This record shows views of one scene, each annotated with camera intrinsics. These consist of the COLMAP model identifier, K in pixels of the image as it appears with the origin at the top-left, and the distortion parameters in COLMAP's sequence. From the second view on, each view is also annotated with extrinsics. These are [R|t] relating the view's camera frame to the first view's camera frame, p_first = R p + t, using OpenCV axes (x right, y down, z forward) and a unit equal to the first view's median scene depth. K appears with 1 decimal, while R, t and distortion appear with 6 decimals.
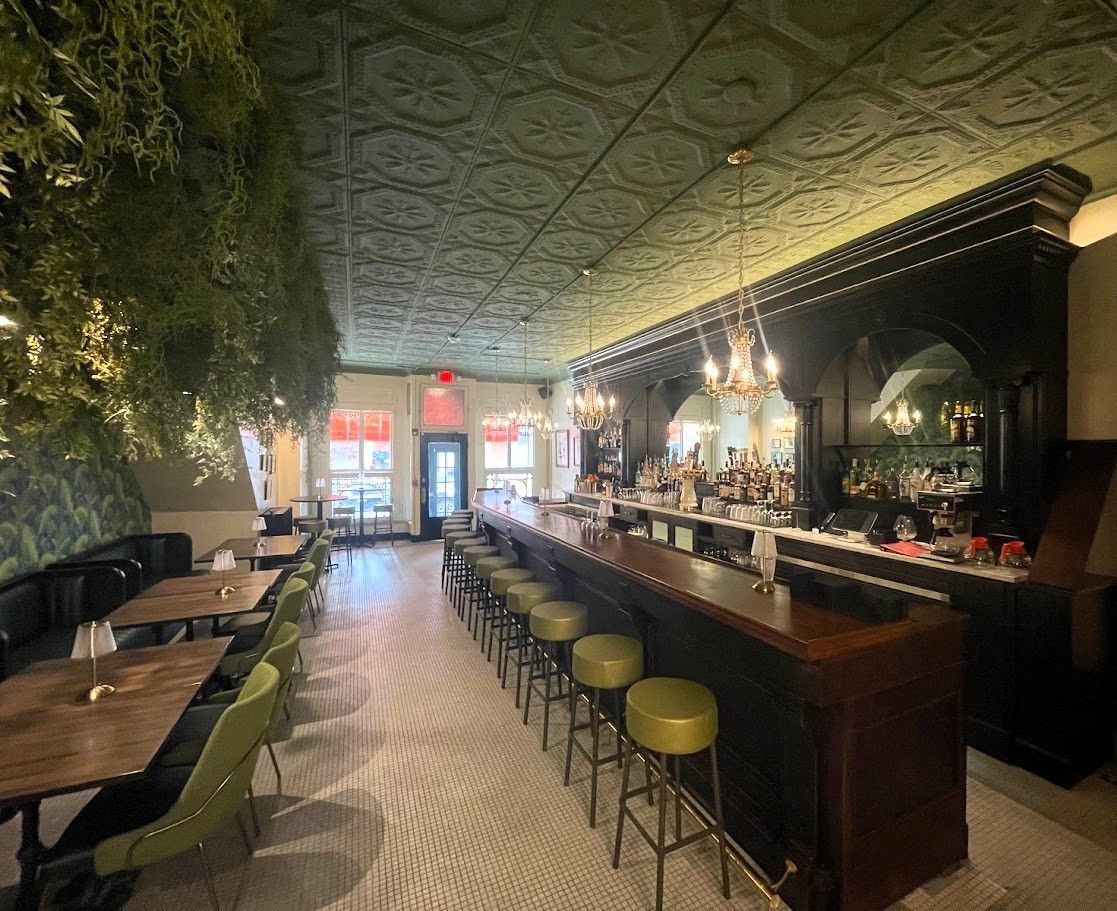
lens RADIAL K [[492.3, 0, 603.4], [0, 492.3, 454.9], [0, 0, 1]] dist [-0.002091, -0.002249]
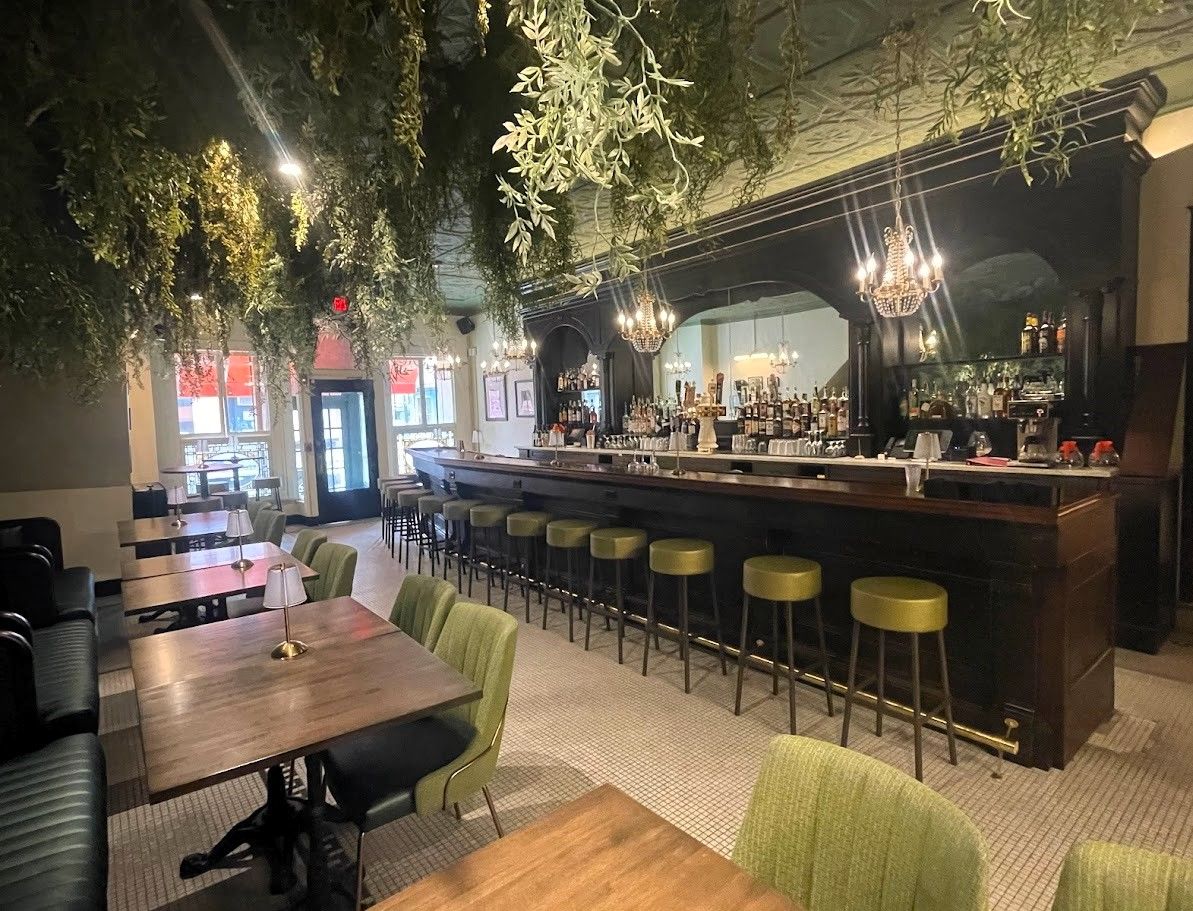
lens RADIAL K [[628.0, 0, 601.7], [0, 628.0, 457.7], [0, 0, 1]] dist [-0.000342, -0.002539]
pose [[0.975092, -0.050923, 0.215874, -0.312412], [0.037045, 0.997007, 0.067855, 0.049135], [-0.218684, -0.058168, 0.974061, -0.050263]]
